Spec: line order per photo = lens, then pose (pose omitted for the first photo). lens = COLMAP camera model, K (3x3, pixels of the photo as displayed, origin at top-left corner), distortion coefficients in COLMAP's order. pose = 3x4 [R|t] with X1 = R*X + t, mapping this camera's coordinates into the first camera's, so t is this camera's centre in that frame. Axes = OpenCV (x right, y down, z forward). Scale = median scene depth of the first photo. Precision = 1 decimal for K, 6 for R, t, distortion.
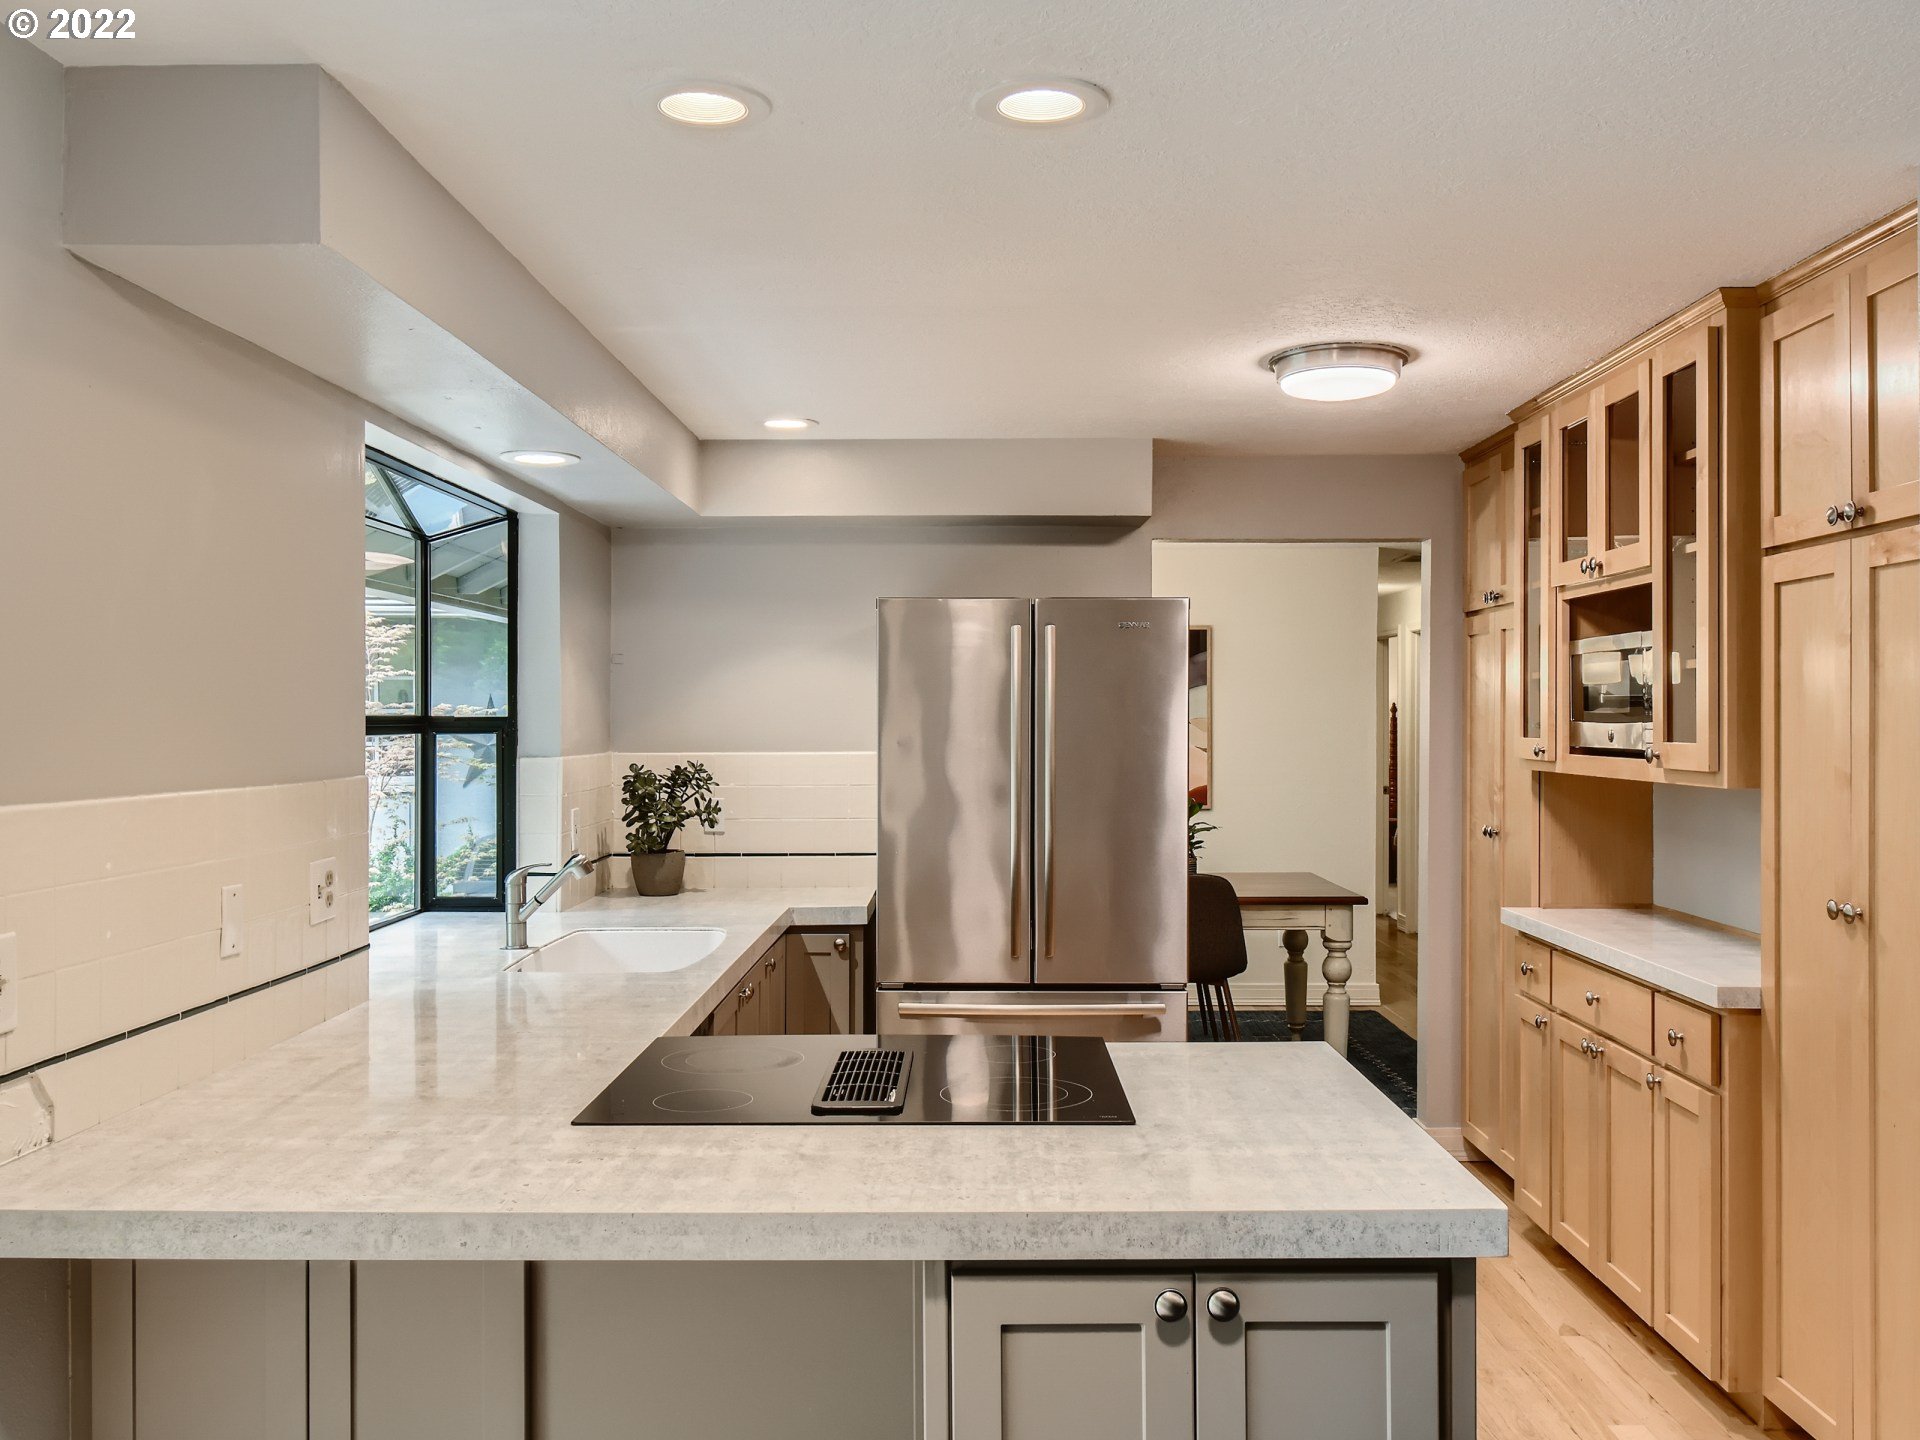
lens RADIAL K [[1666.7, 0, 957.7], [0, 1666.7, 732.4], [0, 0, 1]] dist [0.005927, -0.009597]
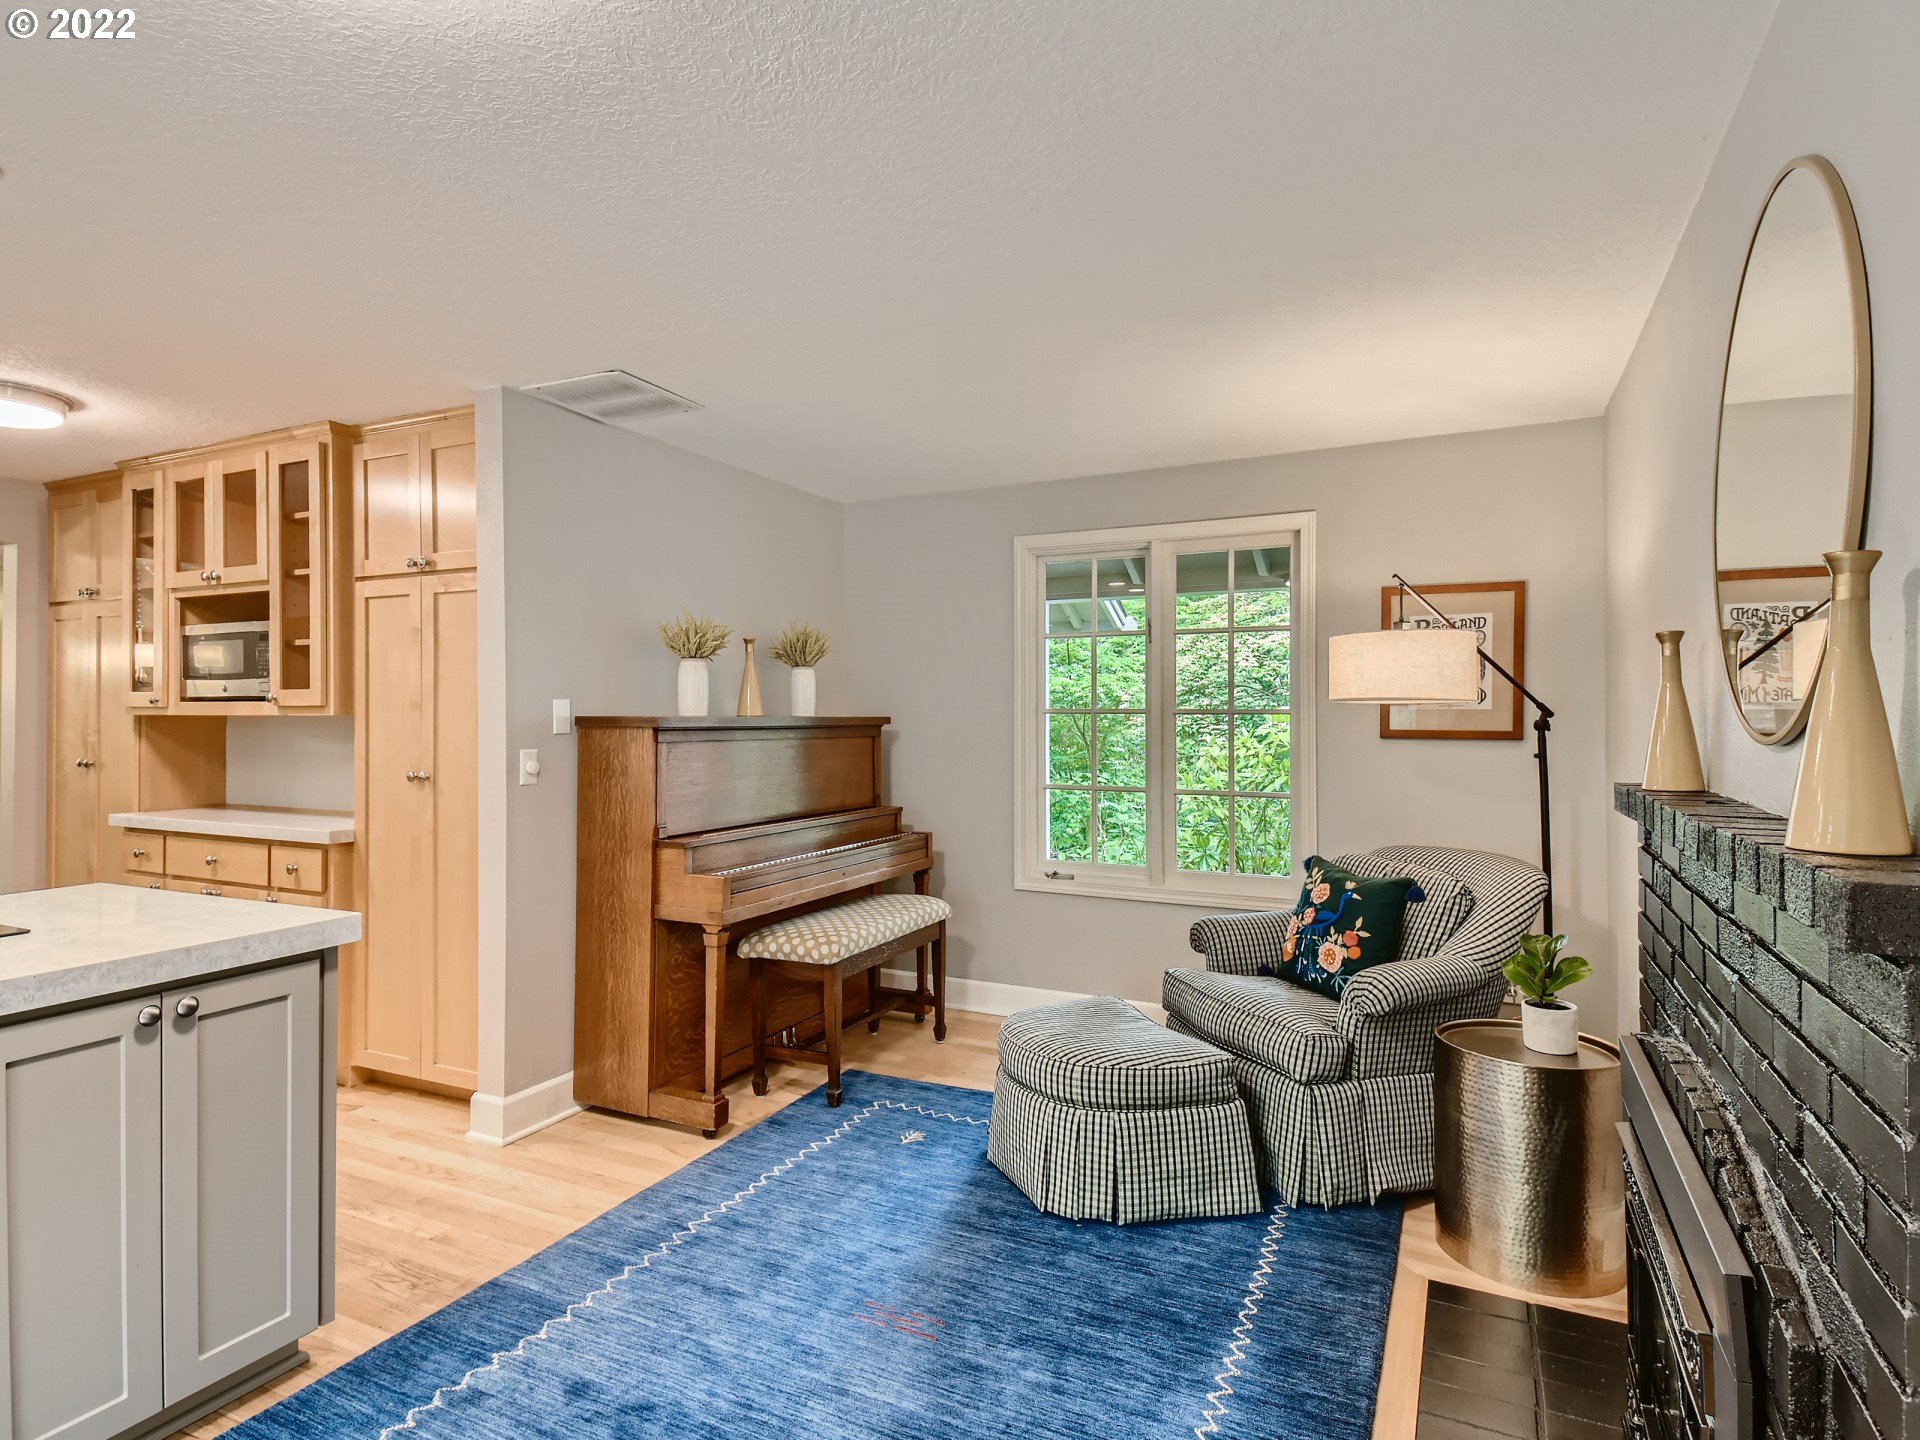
lens RADIAL K [[1037.0, 0, 965.4], [0, 1037.0, 711.7], [0, 0, 1]] dist [0.044045, -0.018628]
pose [[0.438604, 0.002720, 0.898676, -0.198251], [0.005443, 0.999969, -0.005683, 0.035495], [-0.898664, 0.007384, 0.438576, -0.047311]]
